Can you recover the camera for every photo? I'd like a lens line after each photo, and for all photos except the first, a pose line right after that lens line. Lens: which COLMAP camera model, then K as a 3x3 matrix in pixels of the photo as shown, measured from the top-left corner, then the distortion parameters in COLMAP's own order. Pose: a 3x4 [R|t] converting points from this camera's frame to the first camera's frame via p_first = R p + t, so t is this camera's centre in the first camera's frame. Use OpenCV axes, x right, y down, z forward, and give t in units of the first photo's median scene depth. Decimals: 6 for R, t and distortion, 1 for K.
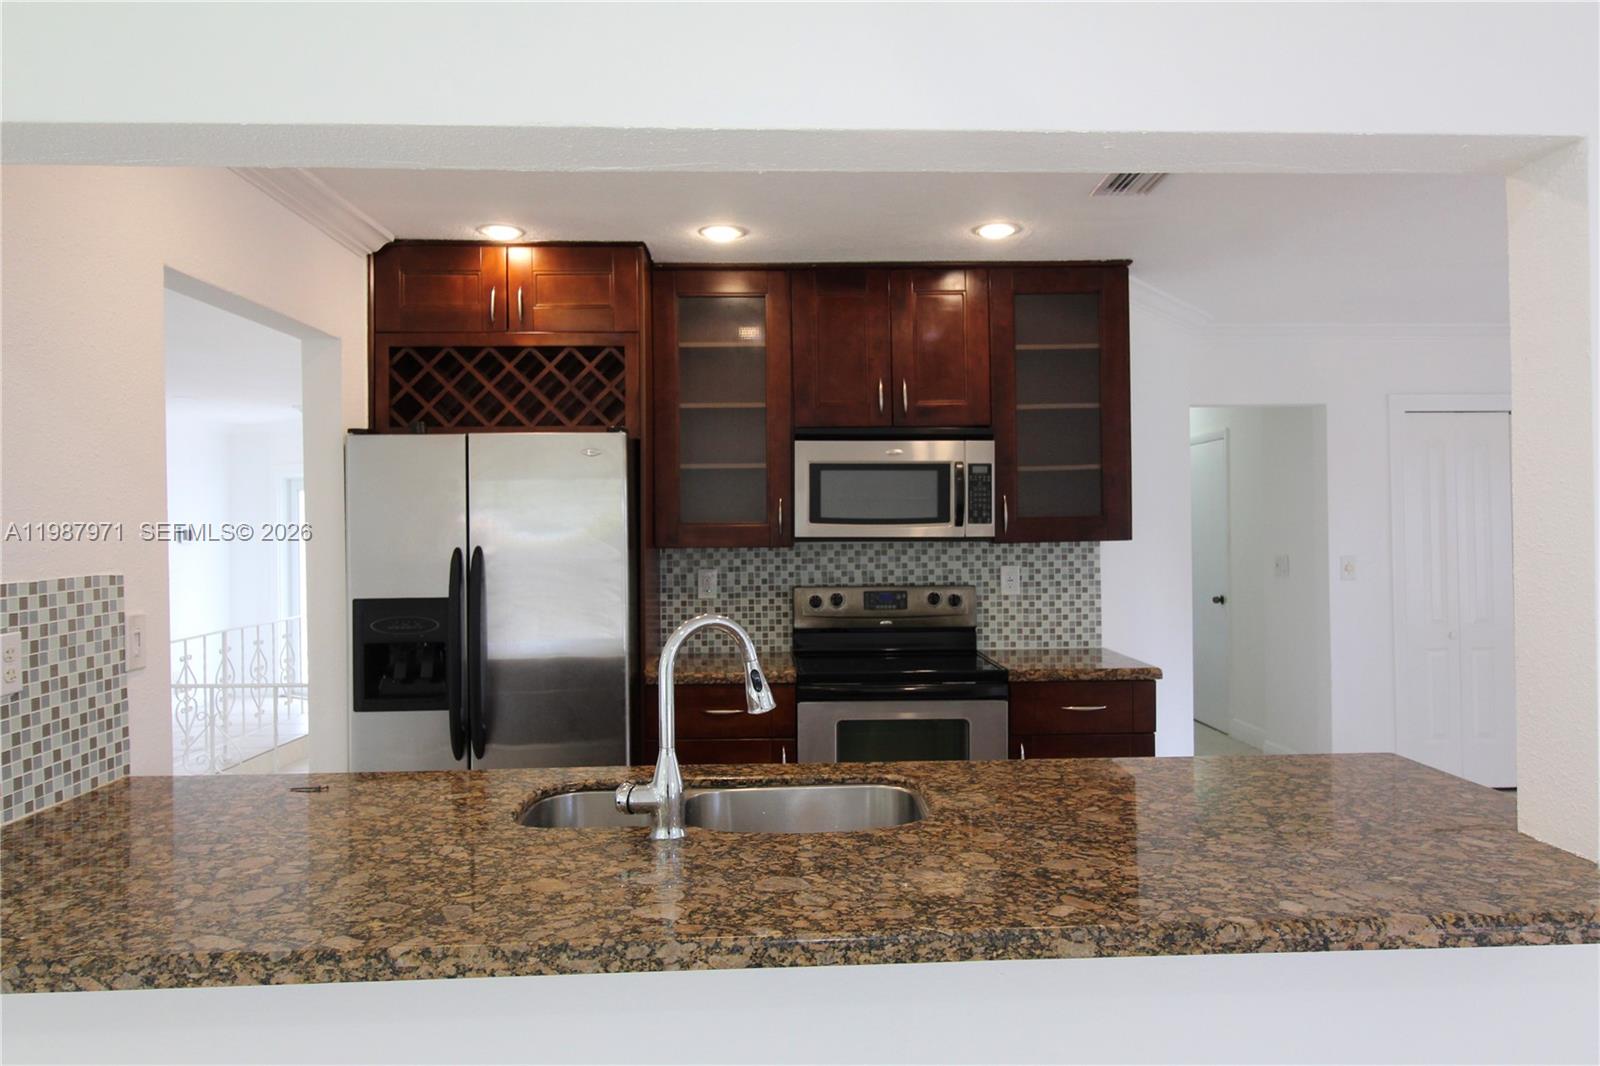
lens RADIAL K [[1080.4, 0, 805.8], [0, 1080.4, 524.9], [0, 0, 1]] dist [-0.009248, -0.002470]
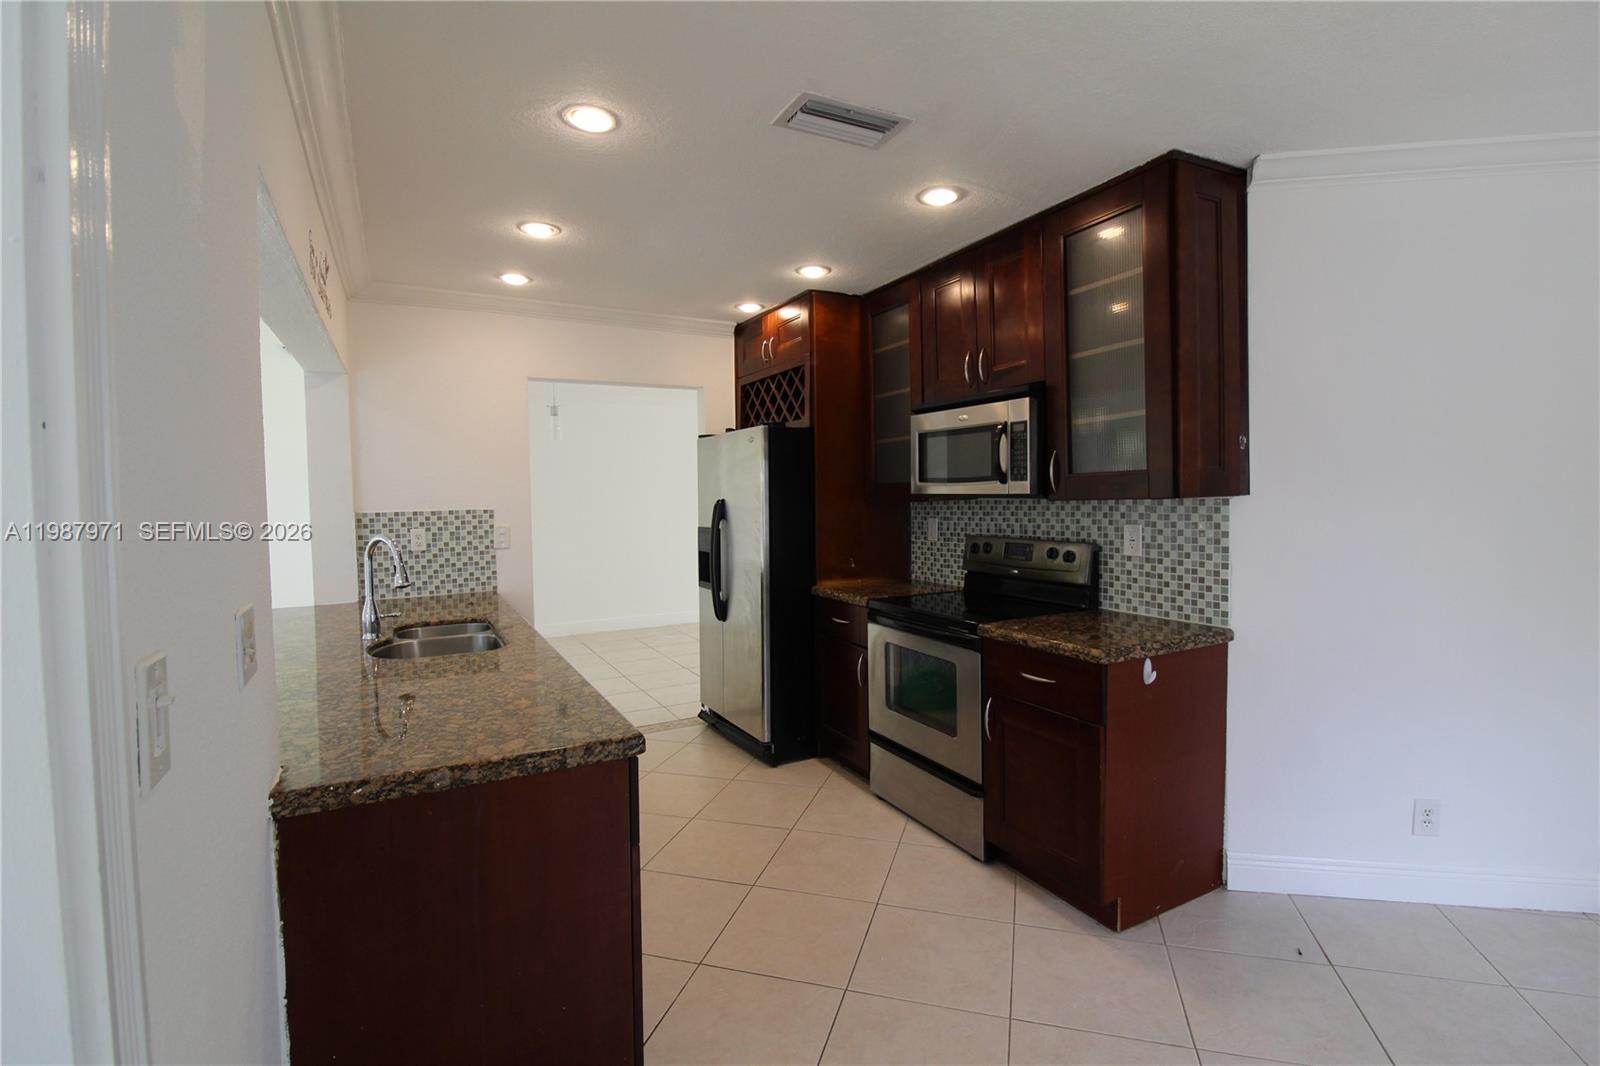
lens RADIAL K [[741.9, 0, 809.0], [0, 741.9, 527.9], [0, 0, 1]] dist [-0.007481, -0.006344]
pose [[0.442496, 0.043040, -0.895737, 0.640592], [0.012766, 0.998444, 0.054282, 0.002387], [0.896680, -0.035455, 0.441258, 0.469862]]
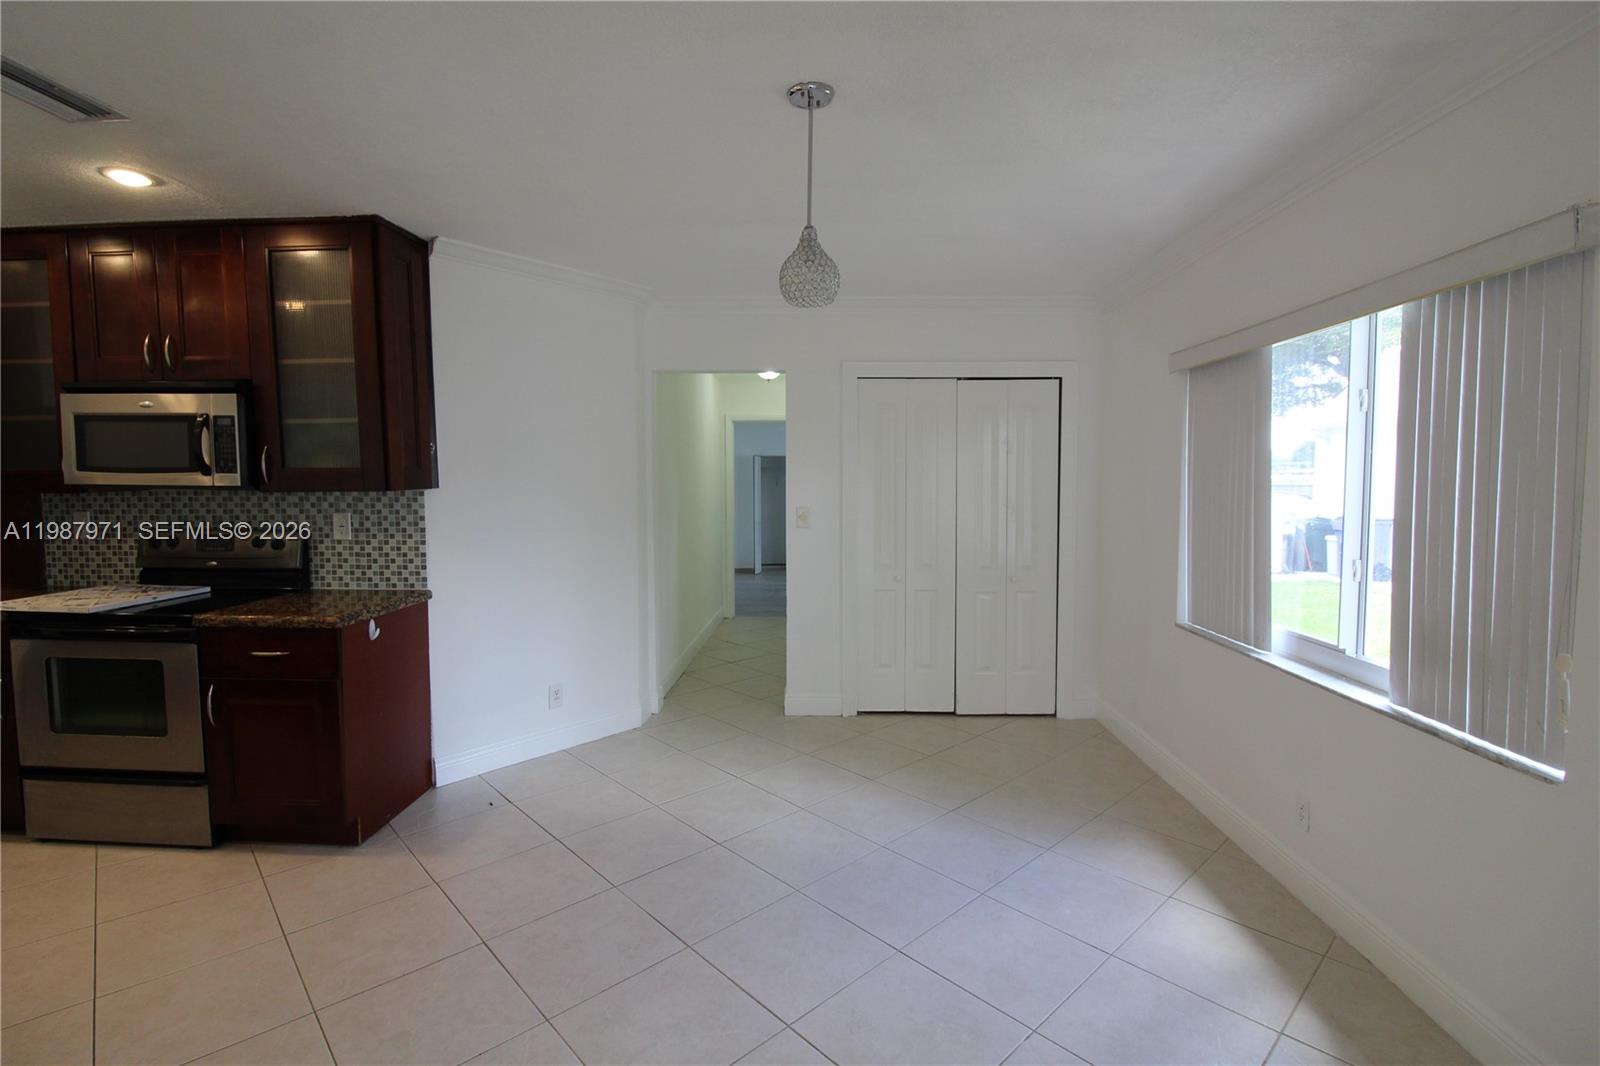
lens RADIAL K [[741.9, 0, 799.2], [0, 741.9, 526.8], [0, 0, 1]] dist [-0.007481, -0.006344]
pose [[0.997262, 0.017860, -0.071757, 0.703145], [-0.012744, 0.997385, 0.071136, -0.006715], [0.072840, -0.070027, 0.994882, 0.296807]]
